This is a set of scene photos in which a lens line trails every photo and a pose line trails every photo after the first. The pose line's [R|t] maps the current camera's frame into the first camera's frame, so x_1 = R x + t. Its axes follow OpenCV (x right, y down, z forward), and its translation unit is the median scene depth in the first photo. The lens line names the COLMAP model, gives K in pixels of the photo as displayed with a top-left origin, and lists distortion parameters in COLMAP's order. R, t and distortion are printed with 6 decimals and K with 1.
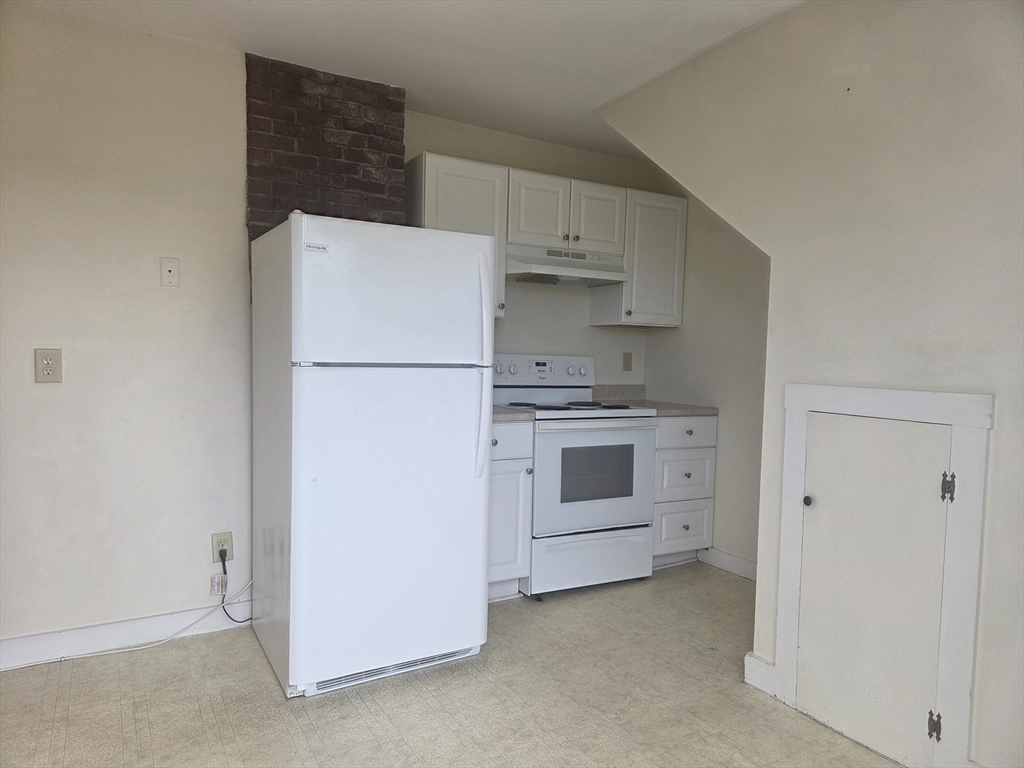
lens RADIAL K [[678.6, 0, 510.8], [0, 678.6, 410.1], [0, 0, 1]] dist [0.001419, -0.000145]
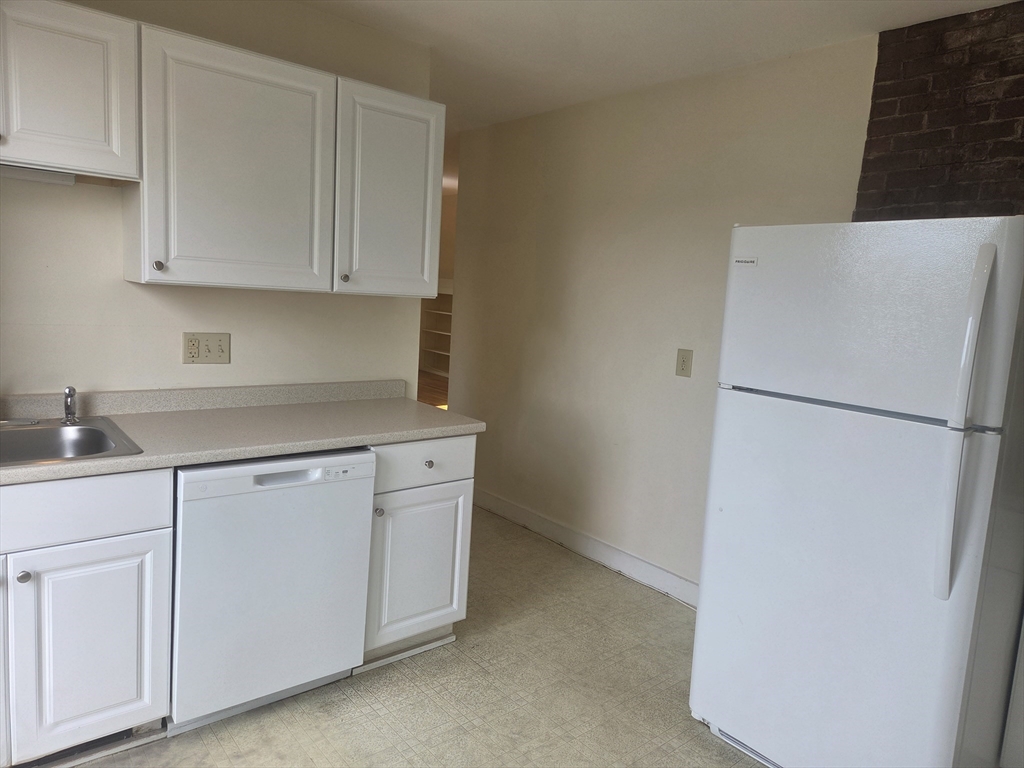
lens RADIAL K [[678.6, 0, 512.0], [0, 678.6, 384.0], [0, 0, 1]] dist [0.000431, -0.006653]
pose [[0.165133, 0.123882, -0.978460, 0.429597], [-0.135261, 0.985551, 0.101952, -0.095727], [0.976952, 0.115512, 0.179504, 0.408956]]
